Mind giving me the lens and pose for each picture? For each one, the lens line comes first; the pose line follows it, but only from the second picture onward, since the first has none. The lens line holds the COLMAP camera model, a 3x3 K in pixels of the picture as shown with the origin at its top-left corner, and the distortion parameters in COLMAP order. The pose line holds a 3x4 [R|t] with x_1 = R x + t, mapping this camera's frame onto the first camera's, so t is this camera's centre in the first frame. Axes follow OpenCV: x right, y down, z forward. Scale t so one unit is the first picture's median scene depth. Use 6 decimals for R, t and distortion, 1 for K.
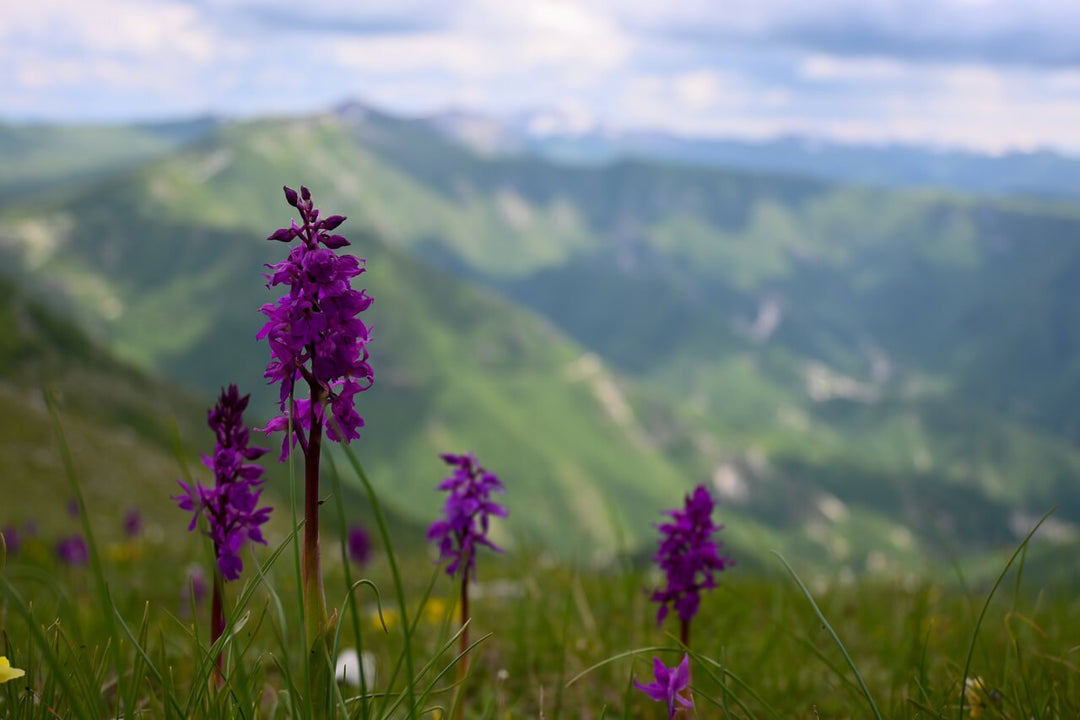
lens RADIAL K [[1766.9, 0, 540.0], [0, 1766.9, 360.0], [0, 0, 1]] dist [-0.001035, -0.124231]
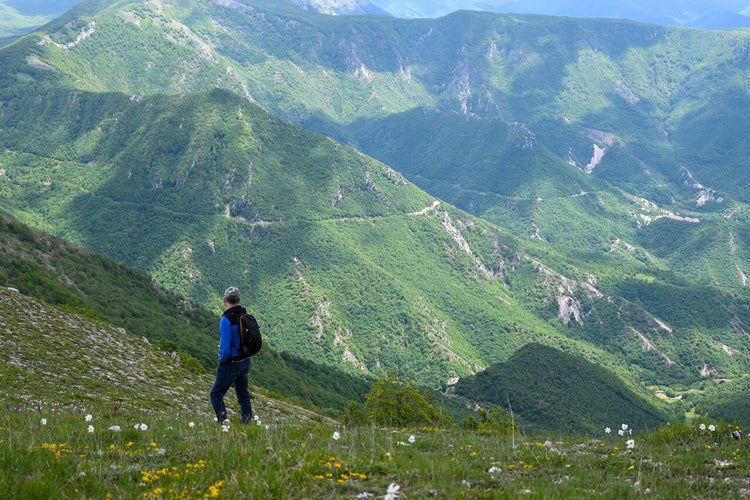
lens RADIAL K [[1227.0, 0, 375.0], [0, 1227.0, 250.0], [0, 0, 1]] dist [-0.001035, -0.124231]
pose [[0.998709, -0.047241, -0.018679, 0.003505], [0.047921, 0.998135, 0.037814, 0.000244], [0.016858, -0.038660, 0.999110, 0.228722]]
